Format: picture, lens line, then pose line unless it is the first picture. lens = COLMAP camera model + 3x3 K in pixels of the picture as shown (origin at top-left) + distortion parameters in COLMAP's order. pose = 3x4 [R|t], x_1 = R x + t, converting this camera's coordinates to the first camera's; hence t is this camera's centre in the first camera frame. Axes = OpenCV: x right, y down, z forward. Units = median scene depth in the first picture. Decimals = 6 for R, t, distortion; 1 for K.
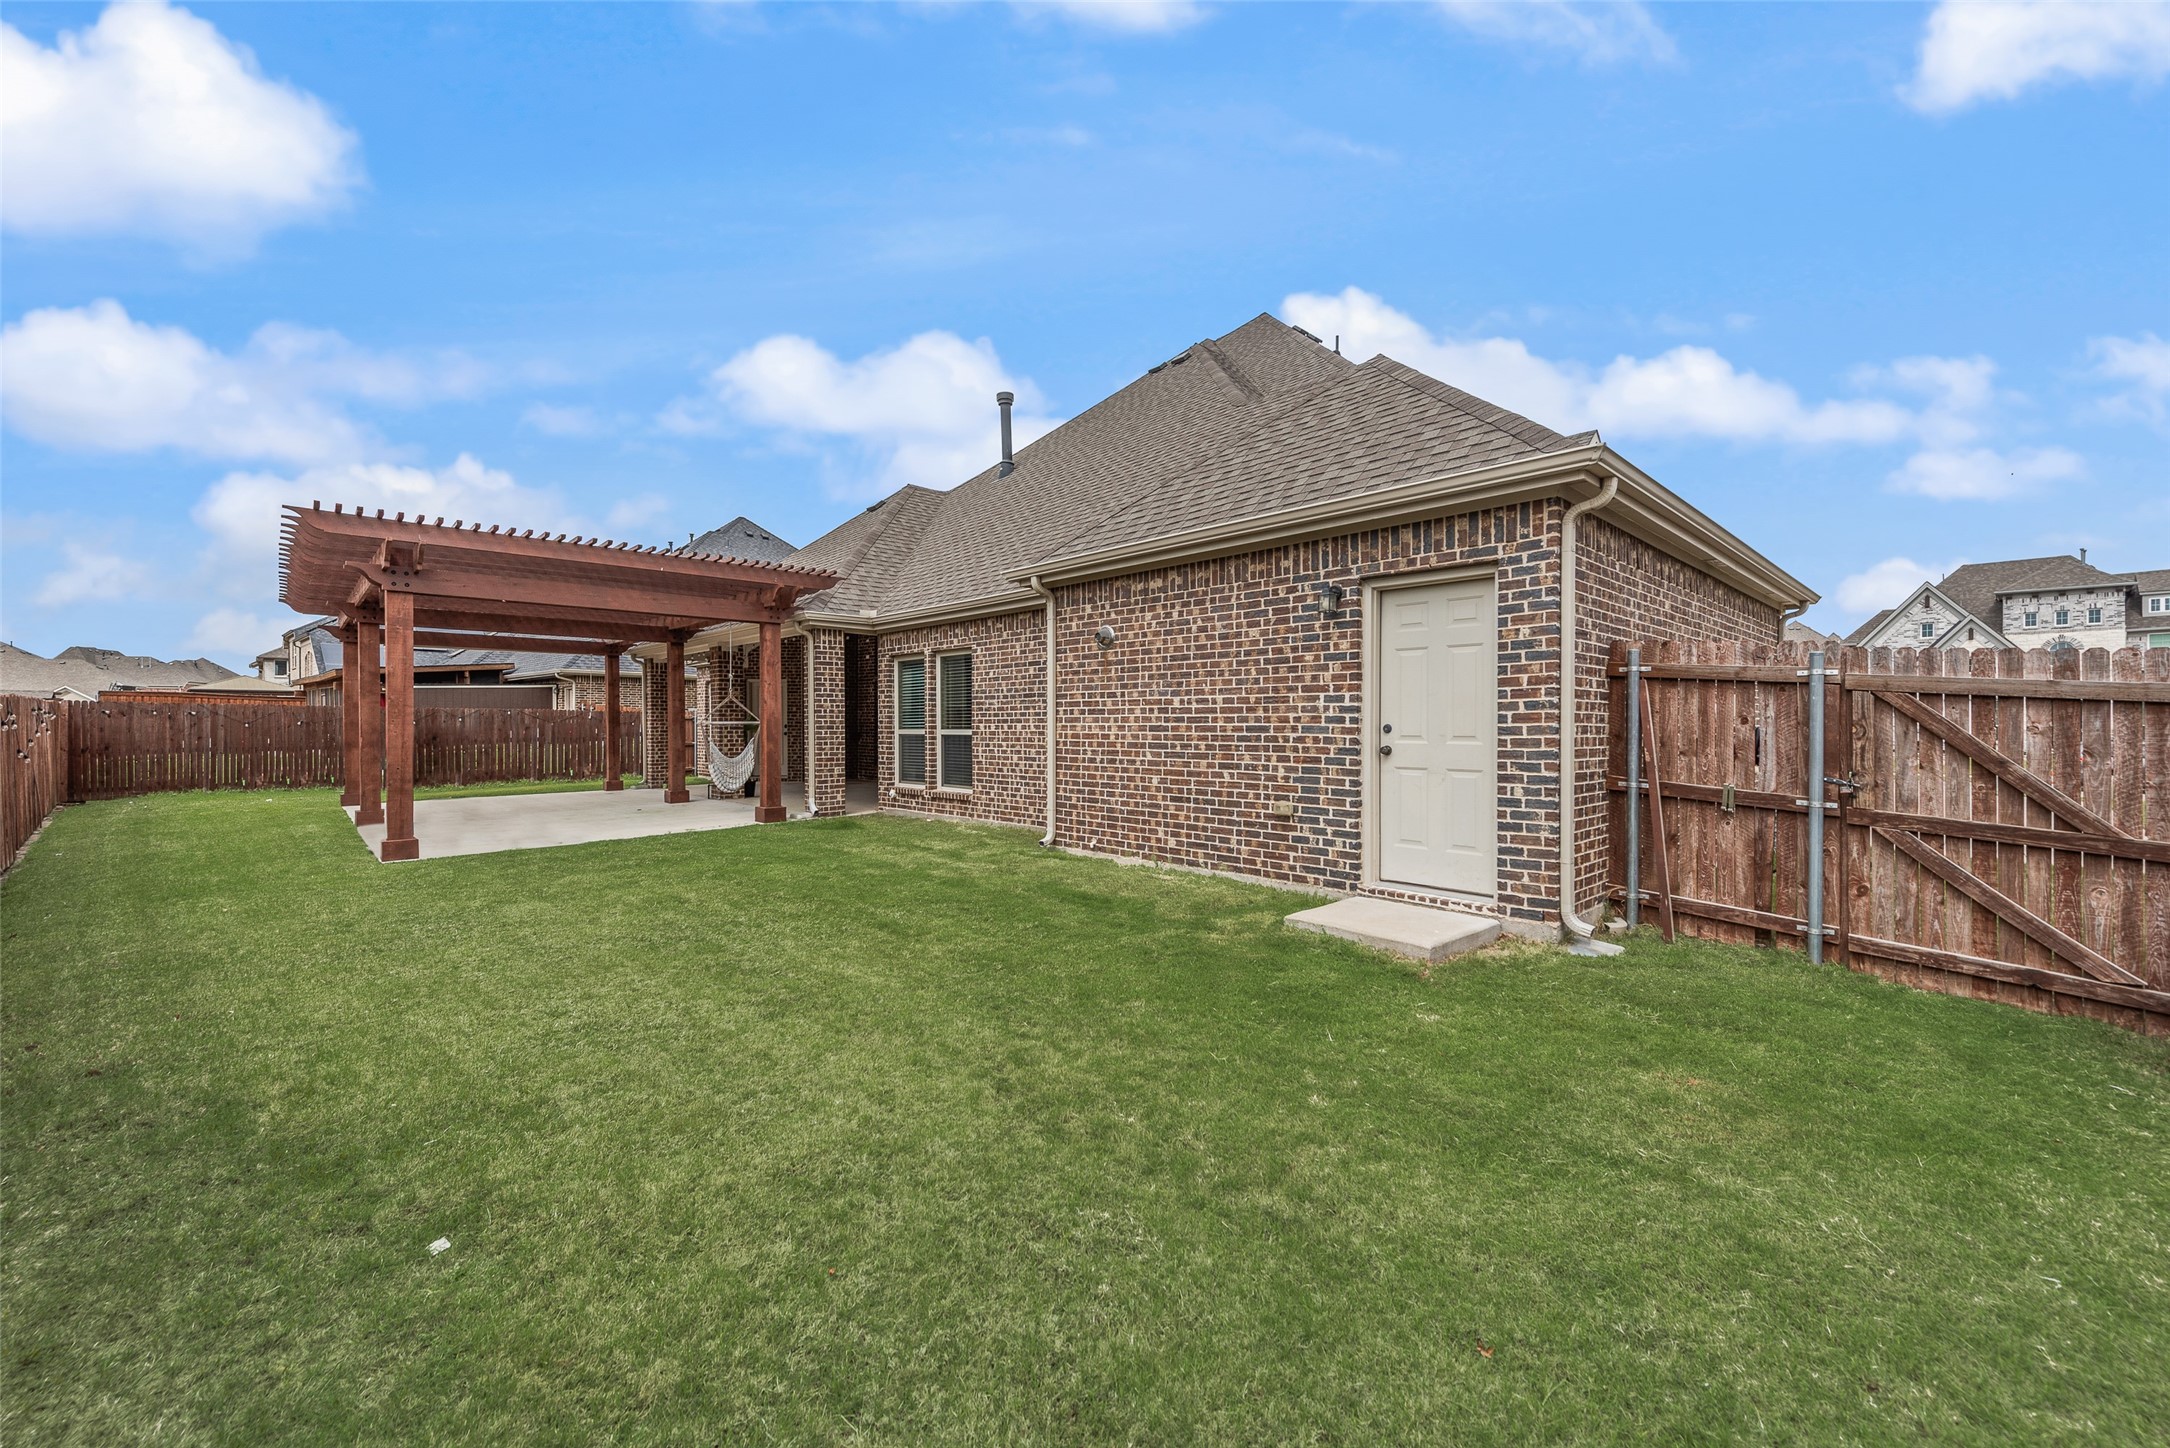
lens RADIAL K [[881.7, 0, 1087.4], [0, 881.7, 727.5], [0, 0, 1]] dist [0.013148, -0.004236]
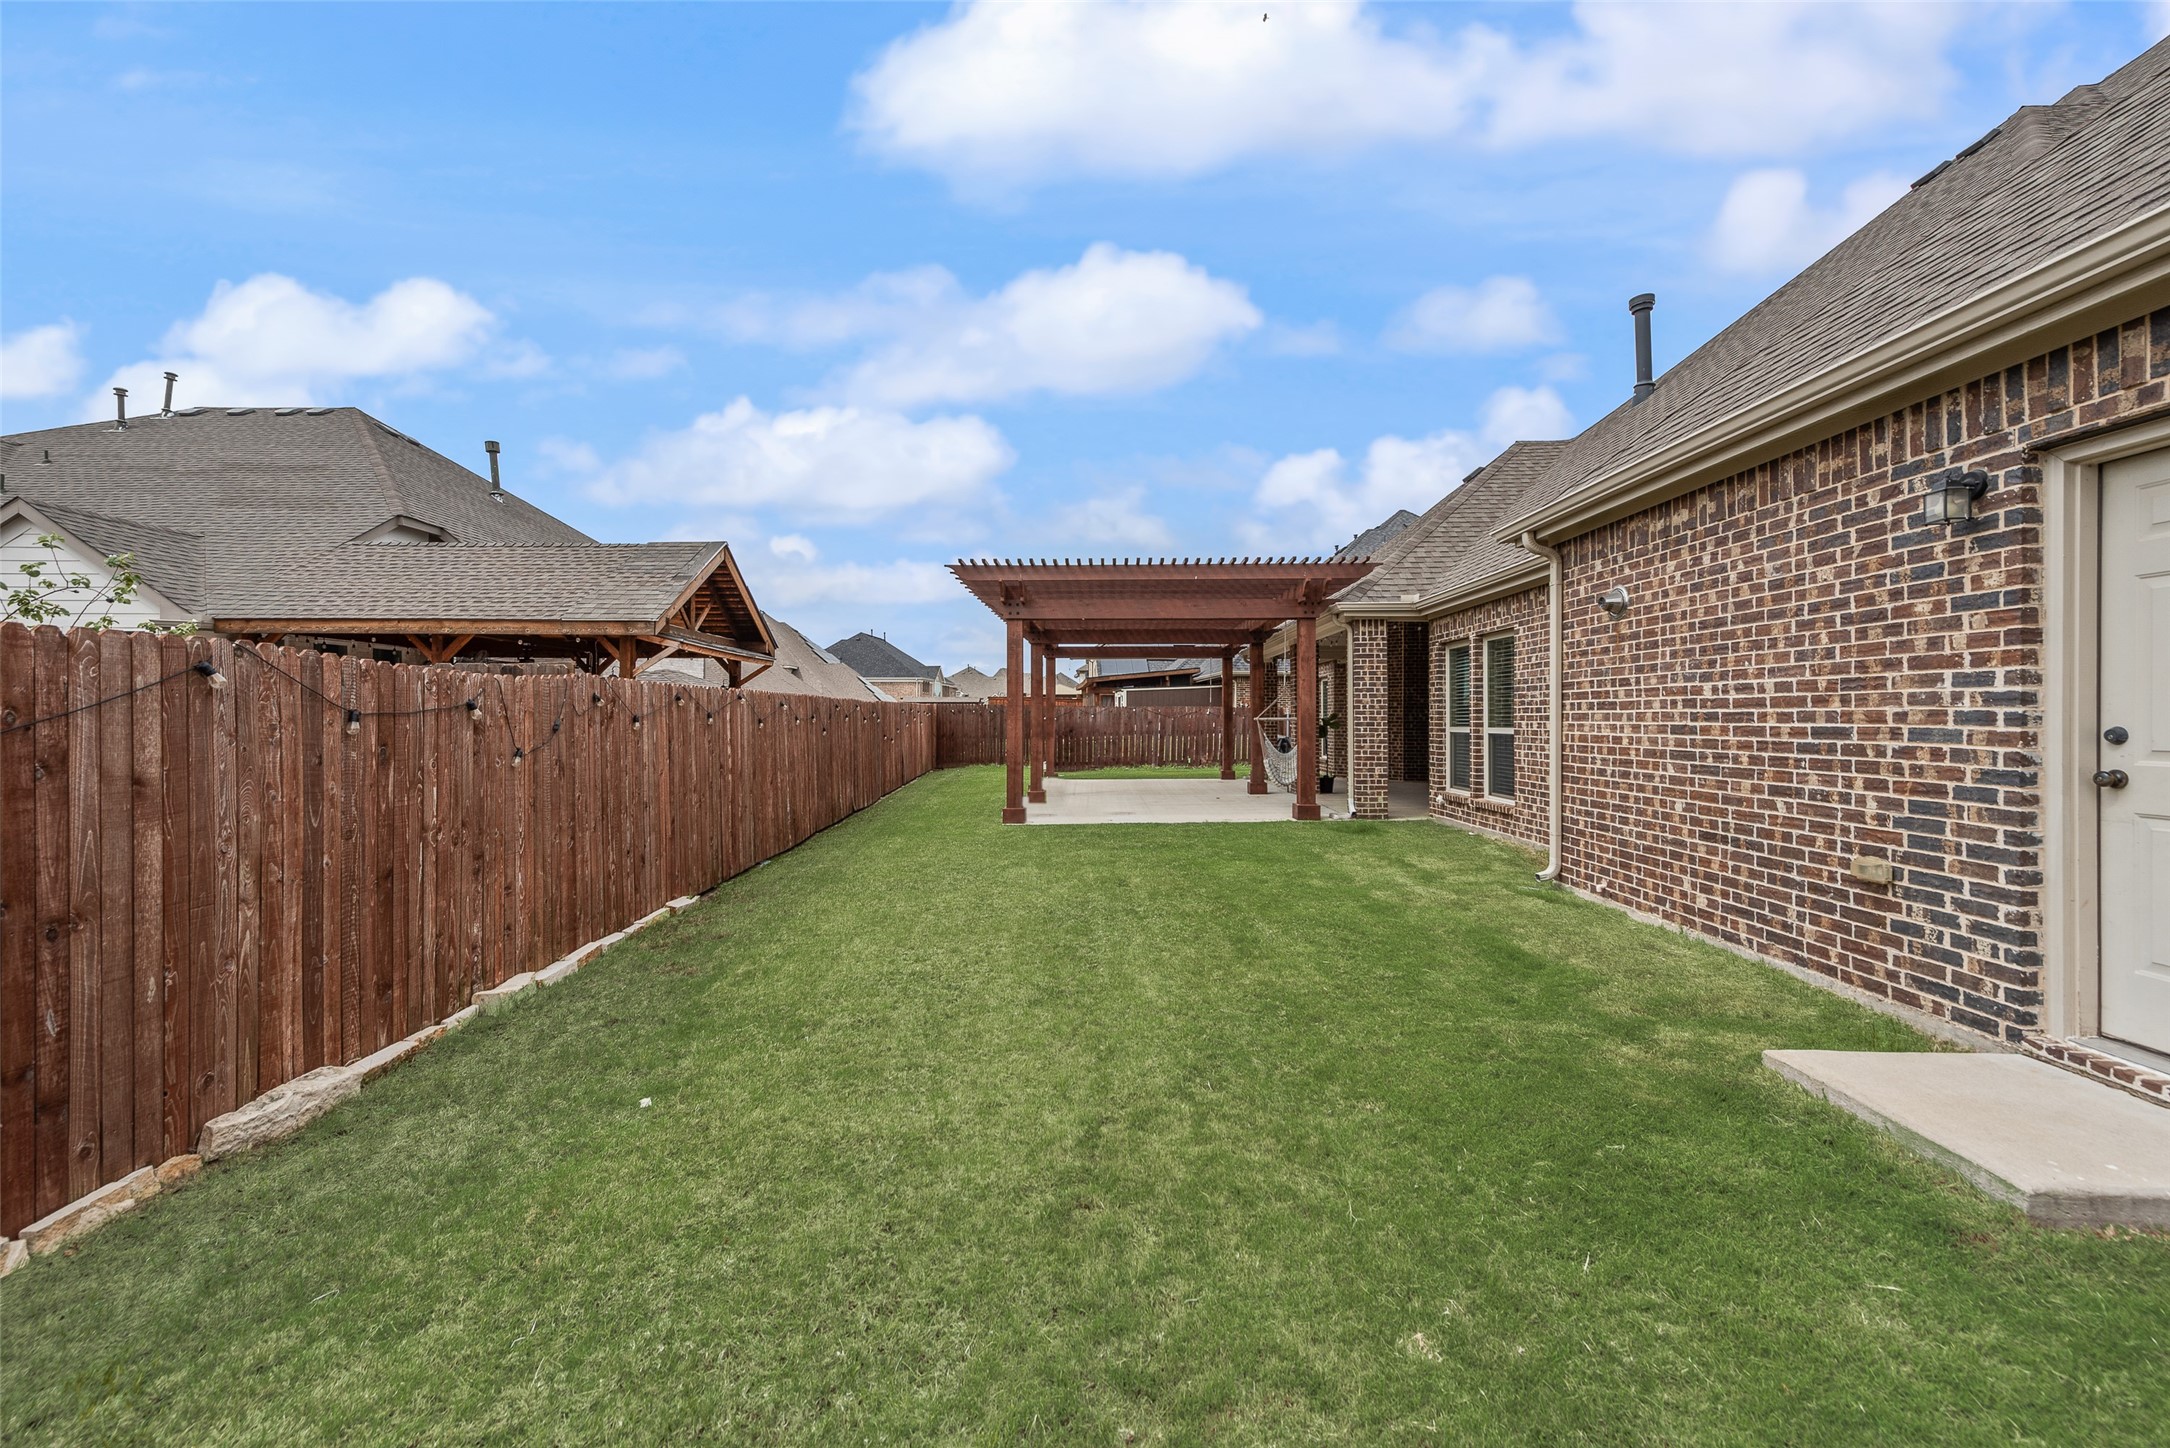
lens RADIAL K [[881.7, 0, 1077.2], [0, 881.7, 718.2], [0, 0, 1]] dist [0.013148, -0.004236]
pose [[0.686258, 0.001756, -0.727356, 0.290829], [-0.004647, 0.999987, -0.001970, -0.004886], [0.727344, 0.004732, 0.686257, 0.216613]]
